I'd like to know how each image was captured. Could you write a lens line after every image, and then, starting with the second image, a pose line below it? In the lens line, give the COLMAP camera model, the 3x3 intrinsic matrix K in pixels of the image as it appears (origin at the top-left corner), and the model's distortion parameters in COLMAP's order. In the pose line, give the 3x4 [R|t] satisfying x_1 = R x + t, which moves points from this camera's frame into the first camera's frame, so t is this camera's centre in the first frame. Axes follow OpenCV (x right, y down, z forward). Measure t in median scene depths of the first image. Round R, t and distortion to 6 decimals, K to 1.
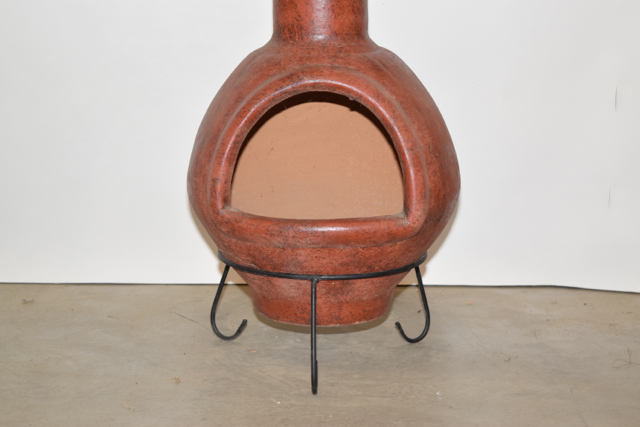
lens RADIAL K [[1465.9, 0, 325.9], [0, 1465.9, 214.1], [0, 0, 1]] dist [0.067268, 0.000000]
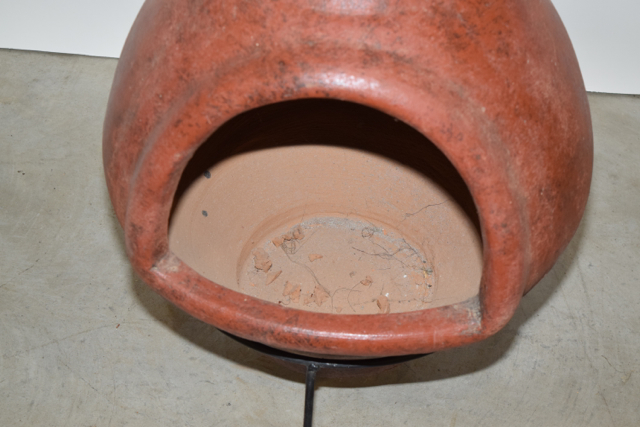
lens RADIAL K [[1465.9, 0, 317.1], [0, 1465.9, 216.0], [0, 0, 1]] dist [0.067268, 0.000000]
pose [[0.995843, 0.081877, -0.039906, 0.012324], [-0.048367, 0.846595, 0.530035, -0.315998], [0.077182, -0.525902, 0.847036, 0.542997]]
